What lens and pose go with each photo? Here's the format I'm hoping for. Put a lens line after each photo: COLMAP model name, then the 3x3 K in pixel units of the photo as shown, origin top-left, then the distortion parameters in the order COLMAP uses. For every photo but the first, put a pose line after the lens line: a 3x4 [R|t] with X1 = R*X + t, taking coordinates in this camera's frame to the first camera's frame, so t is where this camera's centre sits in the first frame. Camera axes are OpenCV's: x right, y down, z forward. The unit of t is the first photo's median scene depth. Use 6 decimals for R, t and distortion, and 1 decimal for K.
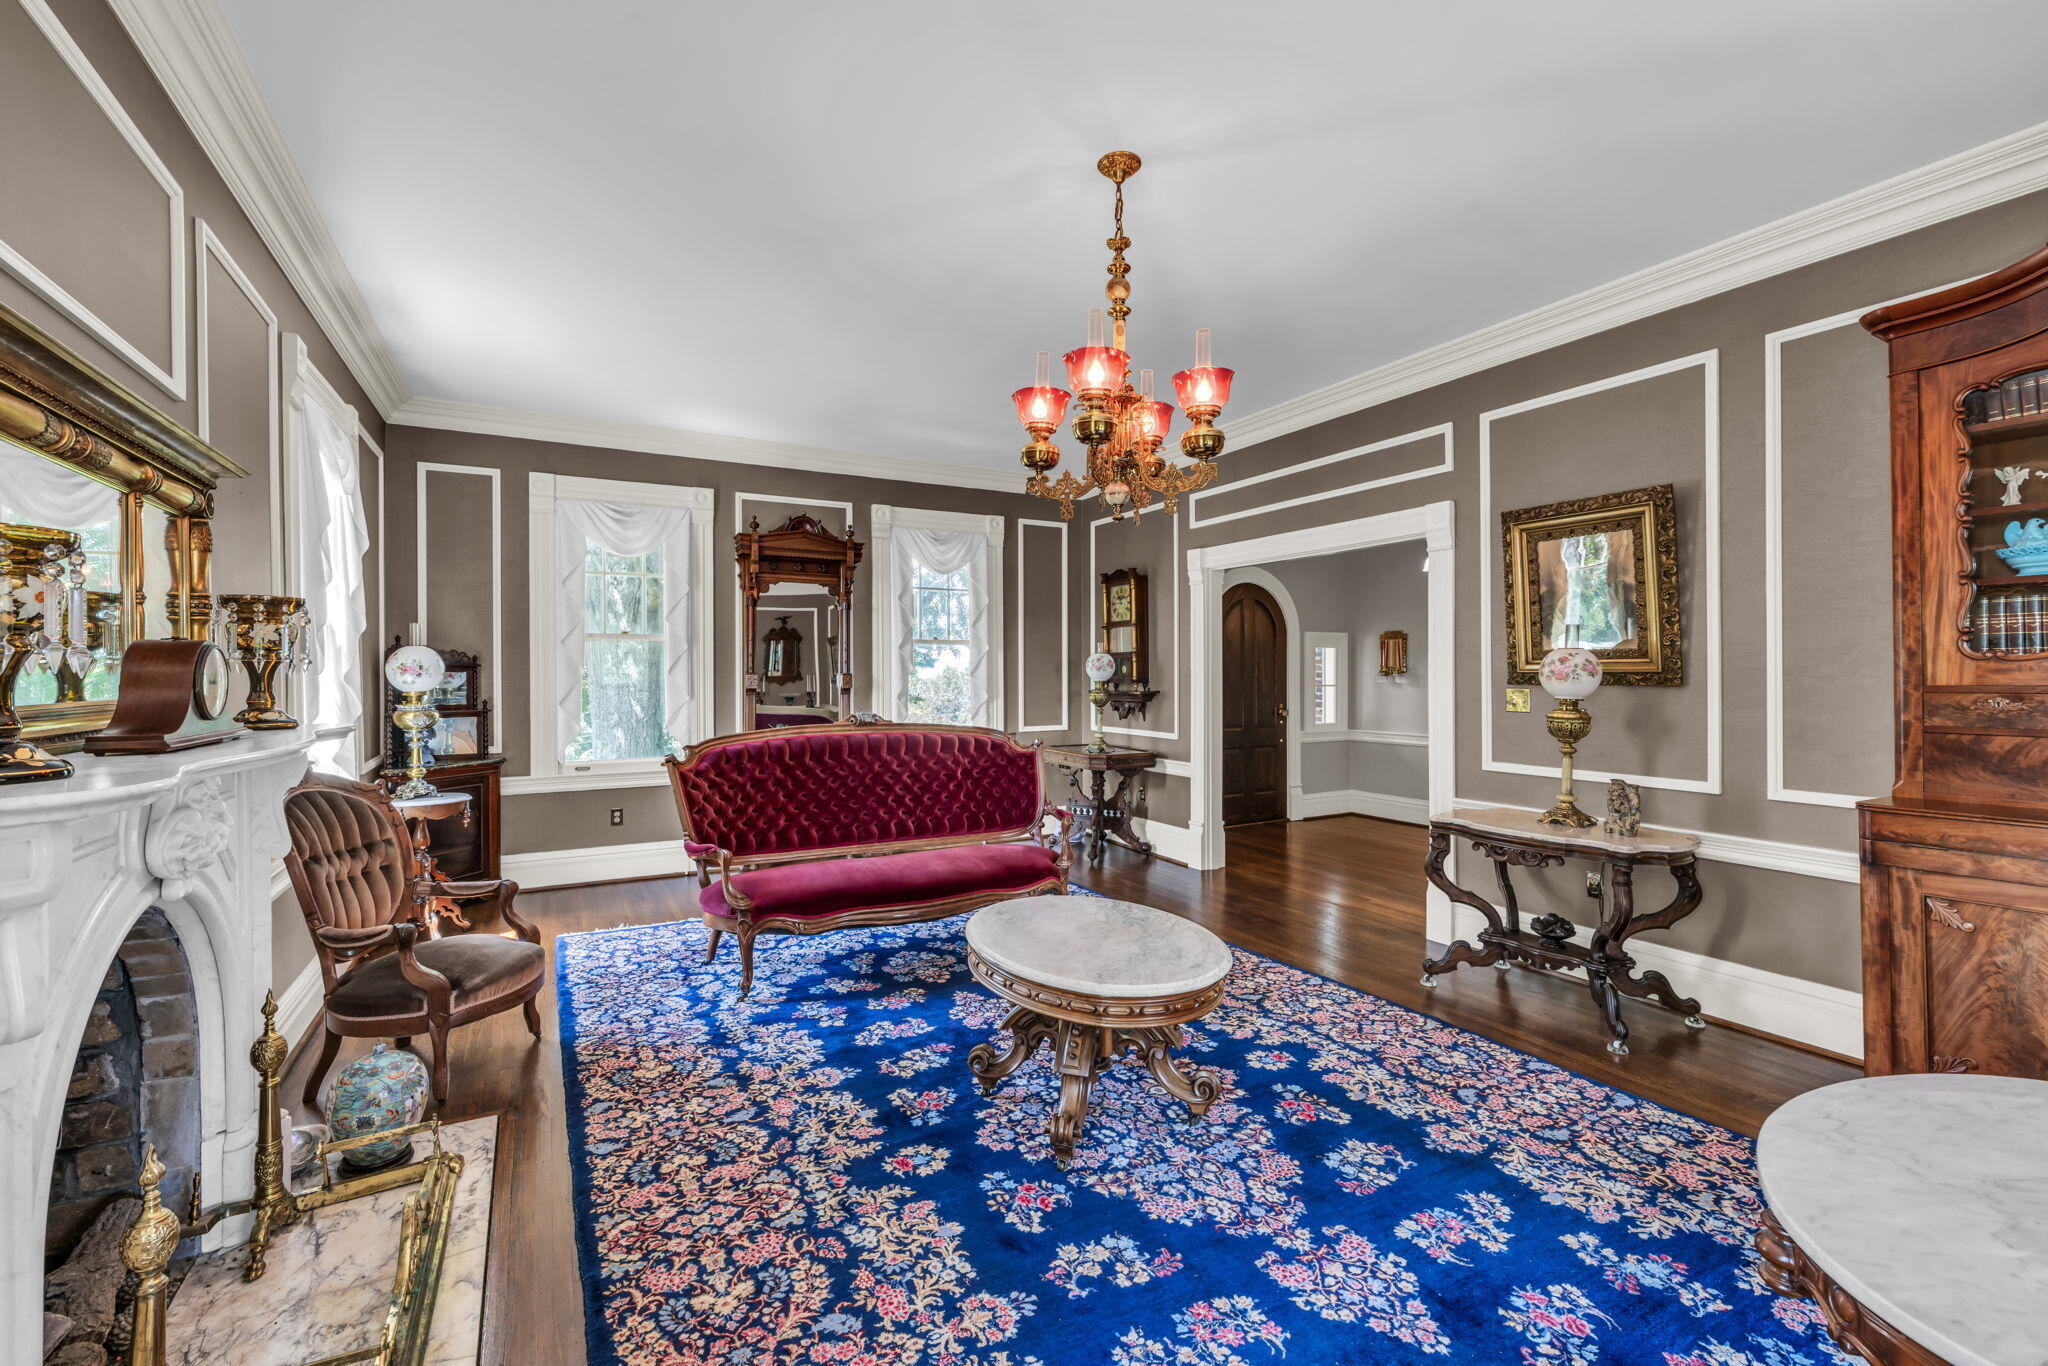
lens RADIAL K [[890.2, 0, 1025.9], [0, 890.2, 671.6], [0, 0, 1]] dist [-0.021325, -0.000211]
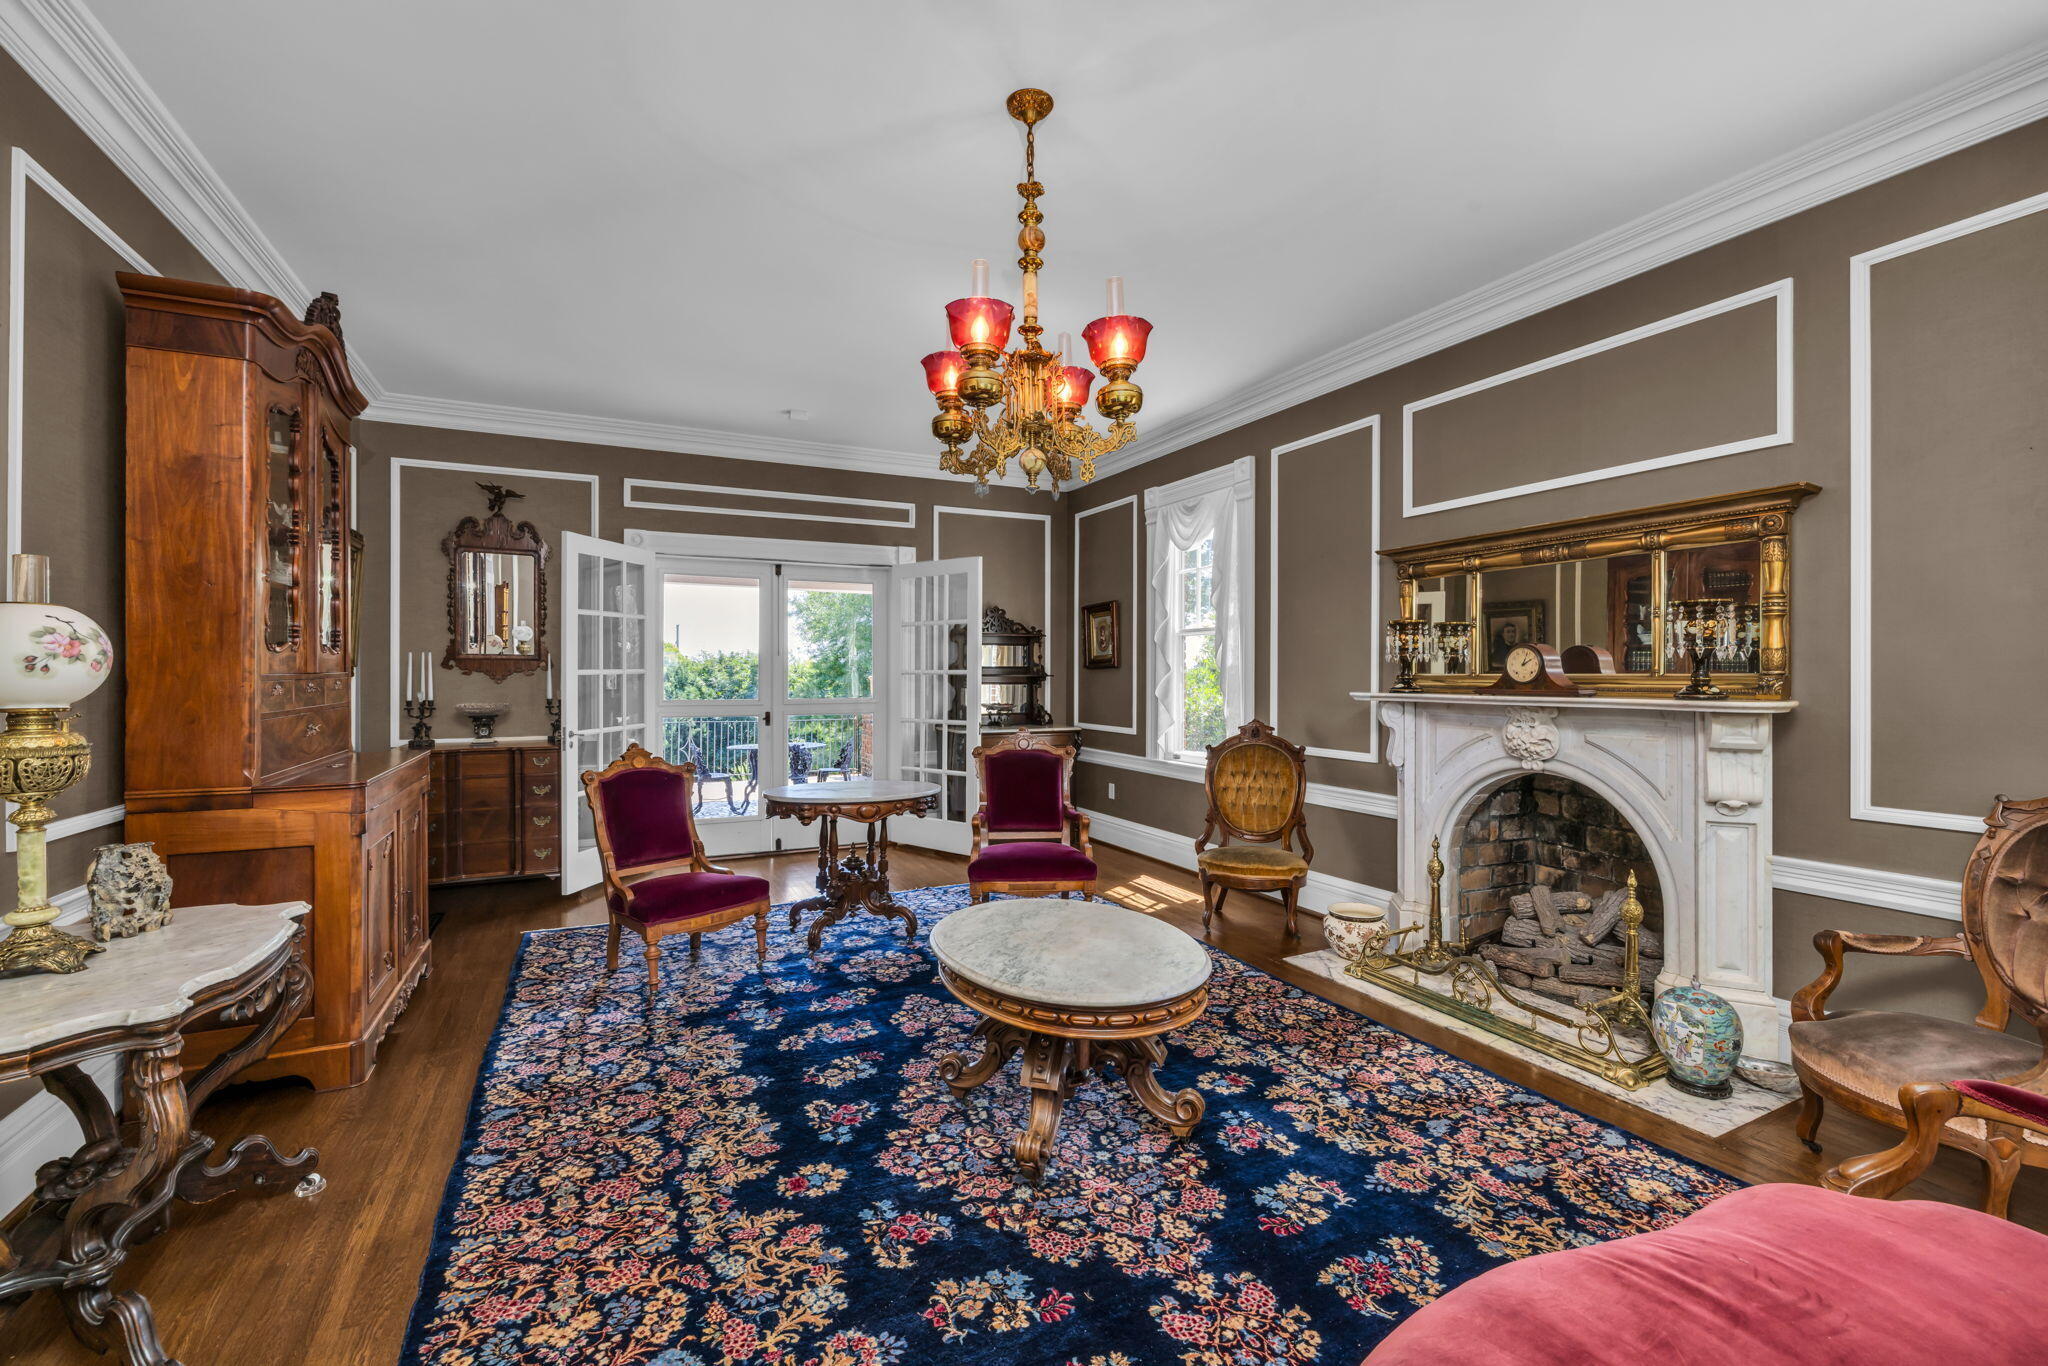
lens RADIAL K [[851.0, 0, 1022.0], [0, 851.0, 676.3], [0, 0, 1]] dist [-0.010560, -0.000187]
pose [[-0.998027, 0.004123, 0.062650, 0.060700], [0.004238, 0.999990, 0.001704, 0.018800], [-0.062642, 0.001967, -0.998034, 1.867571]]
